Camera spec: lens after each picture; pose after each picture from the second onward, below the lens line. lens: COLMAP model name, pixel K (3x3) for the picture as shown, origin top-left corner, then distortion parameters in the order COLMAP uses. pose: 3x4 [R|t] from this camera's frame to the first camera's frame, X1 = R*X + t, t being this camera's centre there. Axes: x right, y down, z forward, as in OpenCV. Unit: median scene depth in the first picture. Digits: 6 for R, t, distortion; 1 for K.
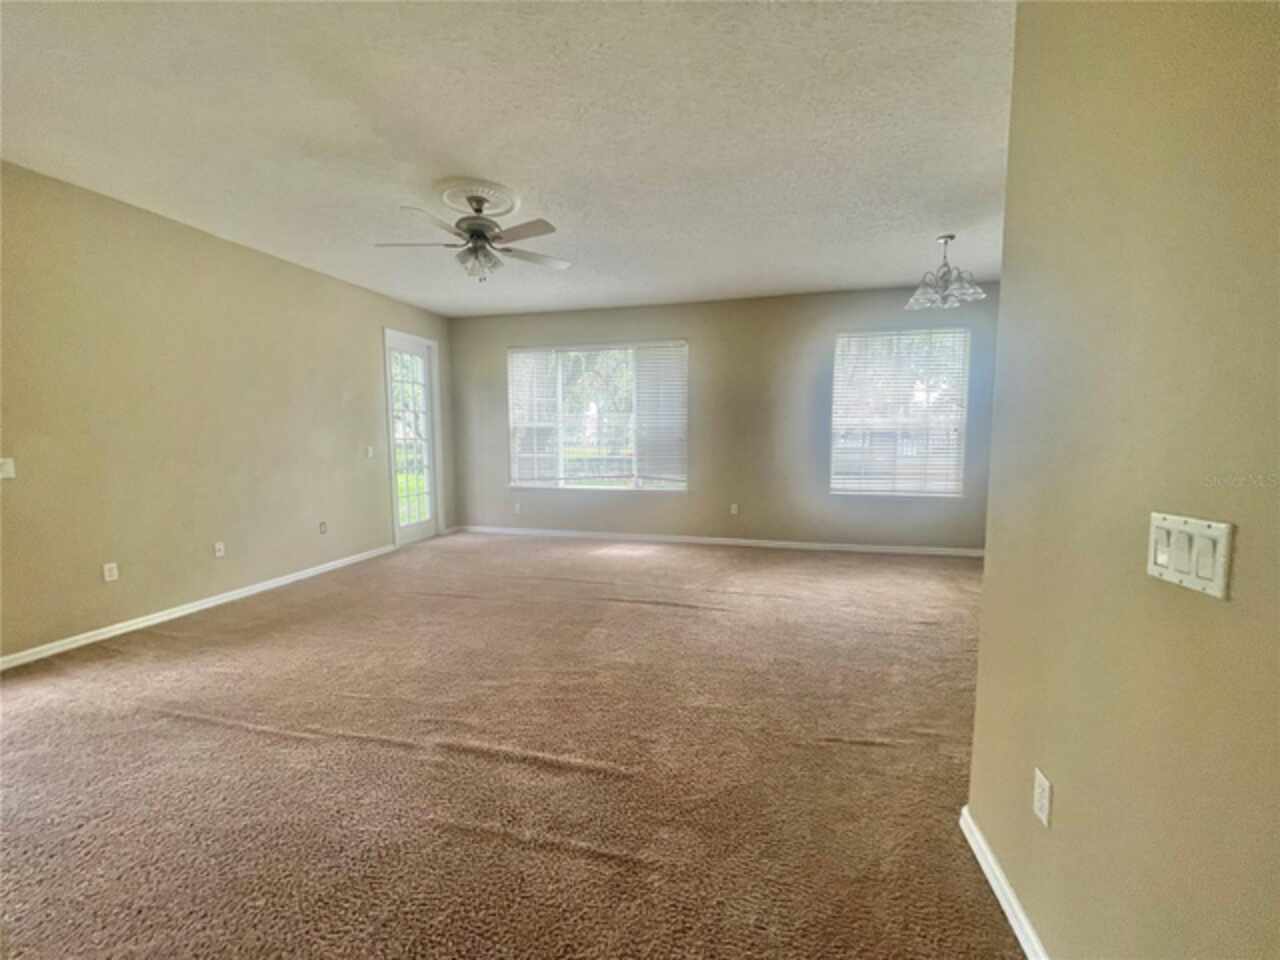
lens RADIAL K [[515.9, 0, 642.3], [0, 515.9, 480.4], [0, 0, 1]] dist [-0.006595, 0.000874]
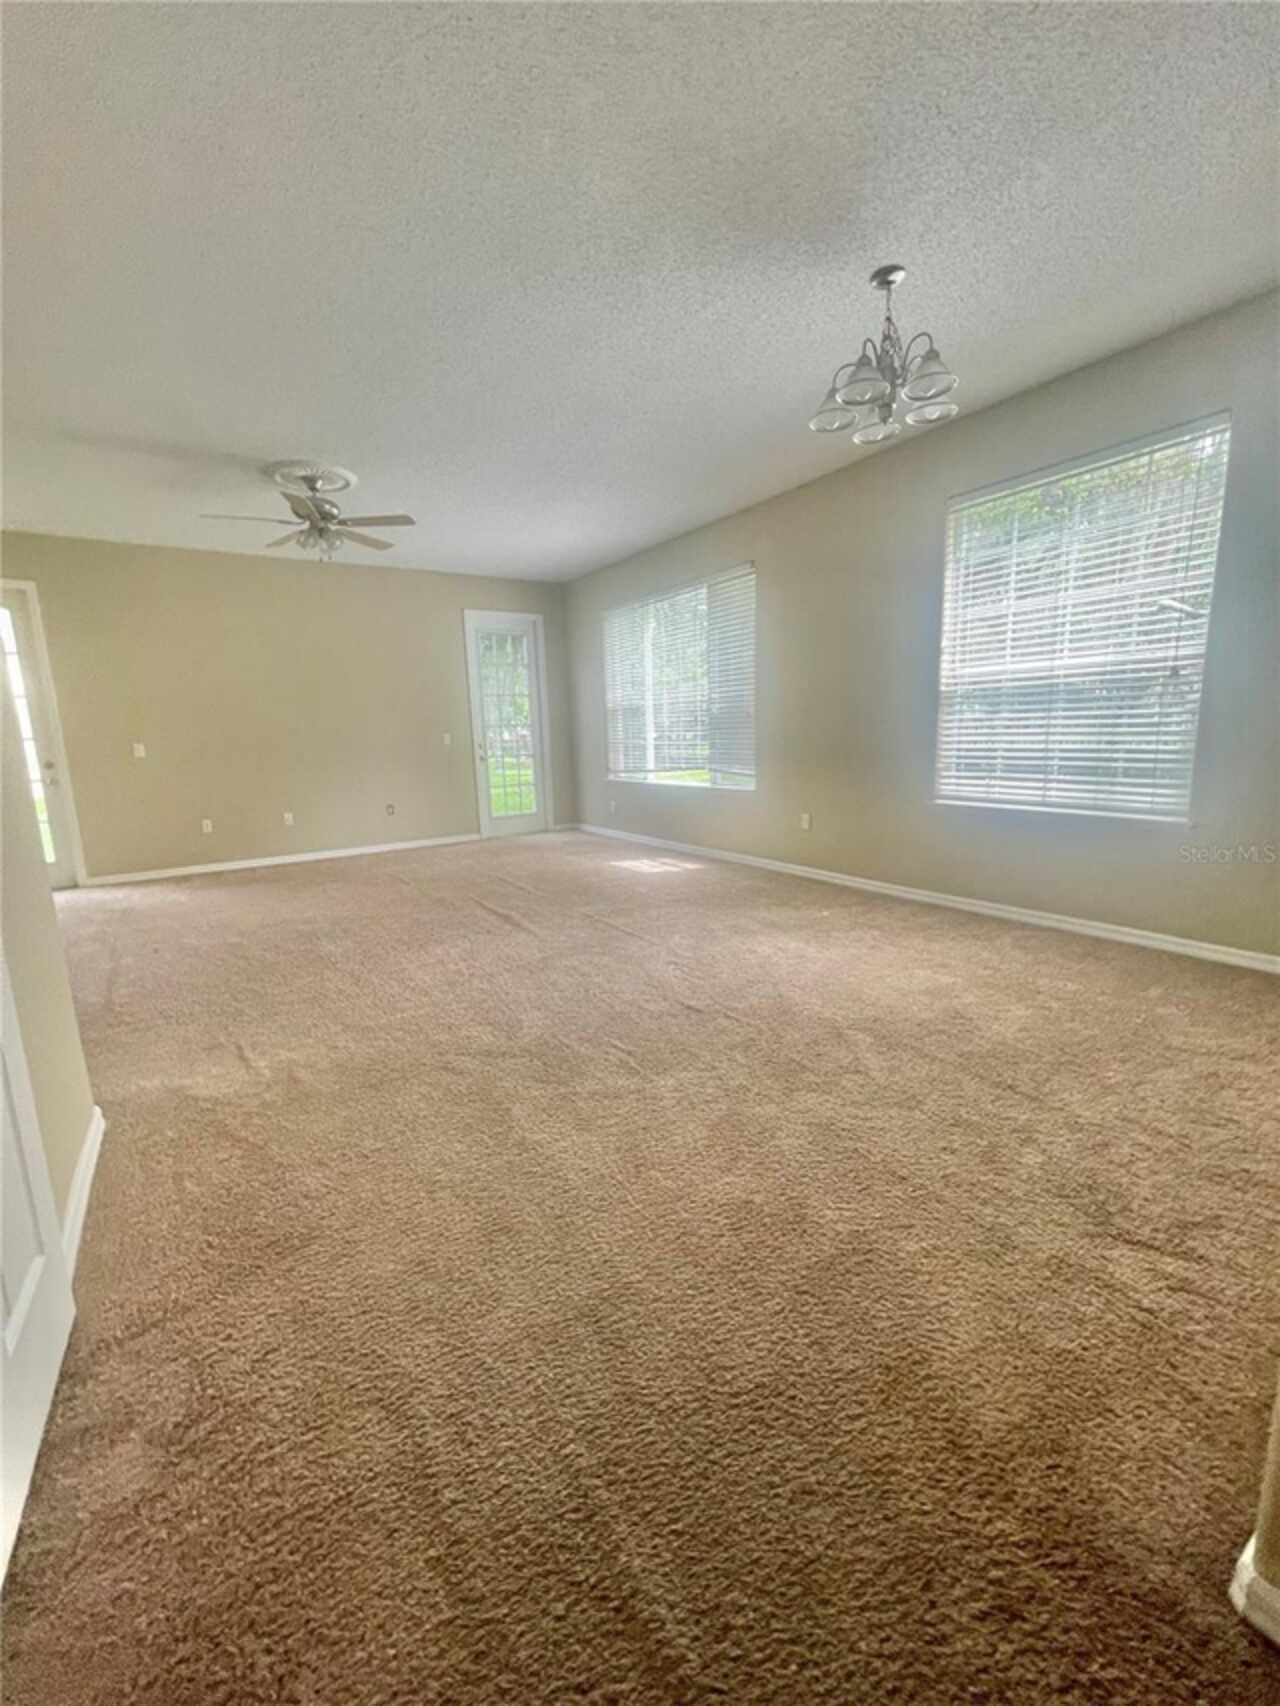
lens RADIAL K [[687.6, 0, 648.2], [0, 687.6, 856.3], [0, 0, 1]] dist [-0.006595, 0.000874]
pose [[0.742512, 0.098287, -0.662583, 0.629282], [-0.026978, 0.992762, 0.117033, 0.003800], [0.669289, -0.069023, 0.739789, 0.230780]]
